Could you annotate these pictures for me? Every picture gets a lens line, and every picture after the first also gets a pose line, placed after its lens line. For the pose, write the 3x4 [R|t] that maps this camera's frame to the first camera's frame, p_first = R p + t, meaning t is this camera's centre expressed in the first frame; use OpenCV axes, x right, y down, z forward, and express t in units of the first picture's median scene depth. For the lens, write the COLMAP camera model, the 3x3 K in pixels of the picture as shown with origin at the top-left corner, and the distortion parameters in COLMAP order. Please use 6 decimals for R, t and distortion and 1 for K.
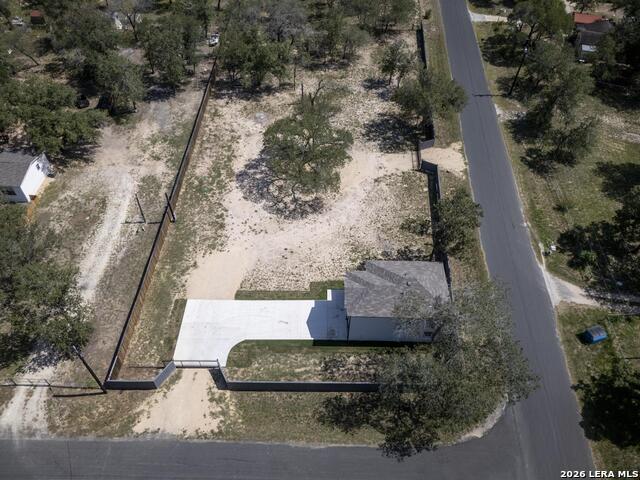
lens RADIAL K [[471.7, 0, 318.9], [0, 471.7, 239.5], [0, 0, 1]] dist [0.073828, -0.074836]
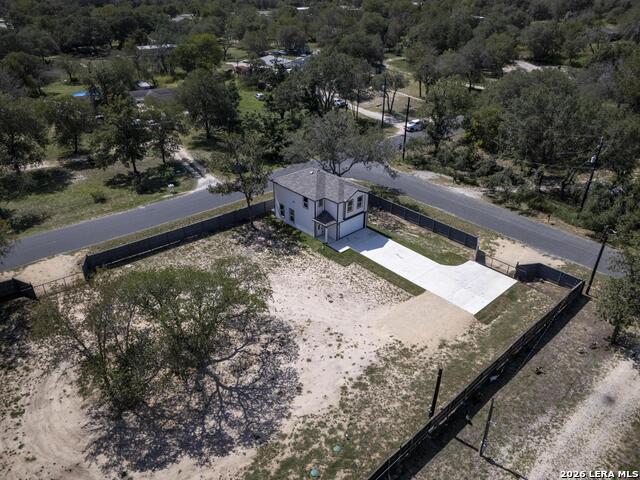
lens RADIAL K [[471.7, 0, 318.9], [0, 471.7, 239.5], [0, 0, 1]] dist [0.073828, -0.074836]
pose [[-0.688014, -0.372596, 0.622743, -0.465051], [0.524817, 0.337201, 0.781577, -0.584507], [-0.501202, 0.864562, -0.036455, 0.883409]]
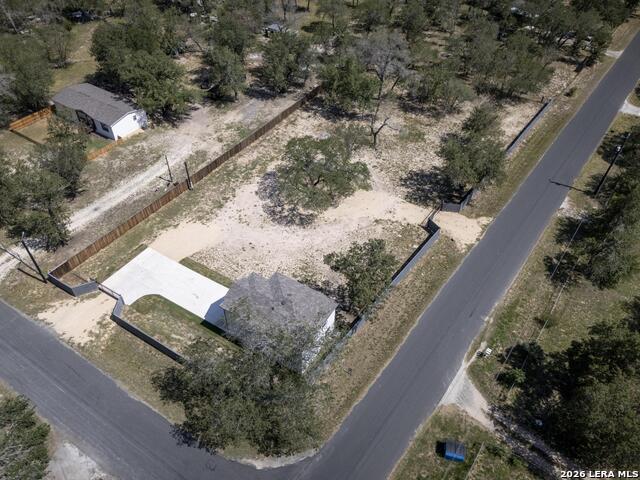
lens RADIAL K [[471.7, 0, 318.9], [0, 471.7, 239.5], [0, 0, 1]] dist [0.073828, -0.074836]
pose [[0.853478, 0.359210, -0.377549, 0.436242], [-0.386950, 0.922097, 0.002577, -0.047716], [0.349063, 0.143893, 0.925986, 0.047197]]
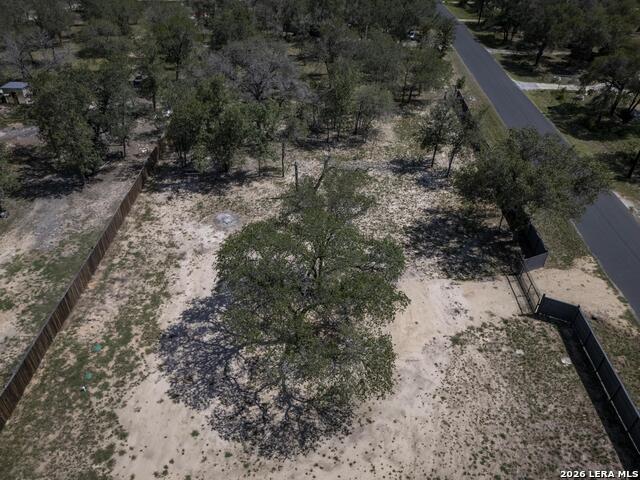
lens RADIAL K [[471.7, 0, 318.9], [0, 471.7, 239.5], [0, 0, 1]] dist [0.073828, -0.074836]
pose [[0.999404, -0.022799, 0.025939, -0.029255], [0.027723, 0.977534, -0.208947, -0.137666], [-0.020592, 0.209541, 0.977583, 0.545368]]
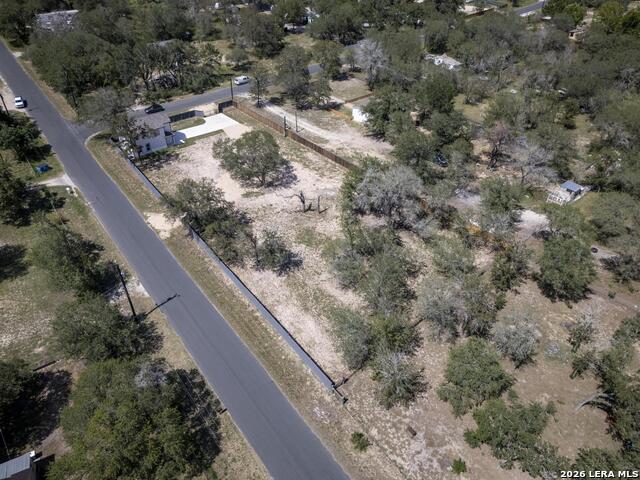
lens RADIAL K [[471.7, 0, 318.9], [0, 471.7, 239.5], [0, 0, 1]] dist [0.073828, -0.074836]
pose [[-0.732416, 0.388114, -0.559406, 0.743721], [-0.521675, 0.208079, 0.827380, -1.477339], [0.437519, 0.897814, 0.050069, 1.285212]]
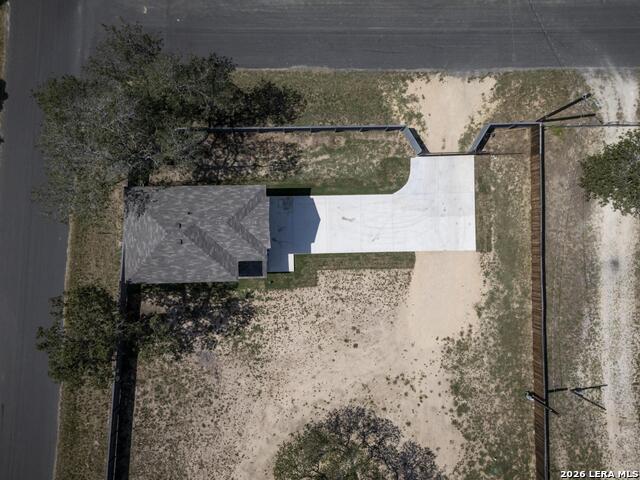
lens RADIAL K [[471.7, 0, 318.9], [0, 471.7, 239.5], [0, 0, 1]] dist [0.073828, -0.074836]
pose [[-0.998582, 0.033311, -0.041520, 0.006685], [-0.052670, -0.731213, 0.680113, -0.310517], [-0.007705, 0.681335, 0.731931, 0.359779]]
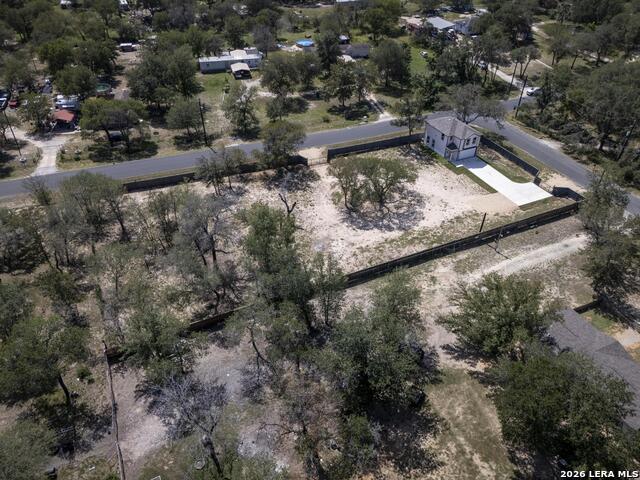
lens RADIAL K [[471.7, 0, 318.9], [0, 471.7, 239.5], [0, 0, 1]] dist [0.073828, -0.074836]
pose [[-0.433670, -0.566944, 0.700361, -0.987153], [0.655884, 0.334341, 0.676780, -1.149071], [-0.617856, 0.752855, 0.226856, 0.955725]]
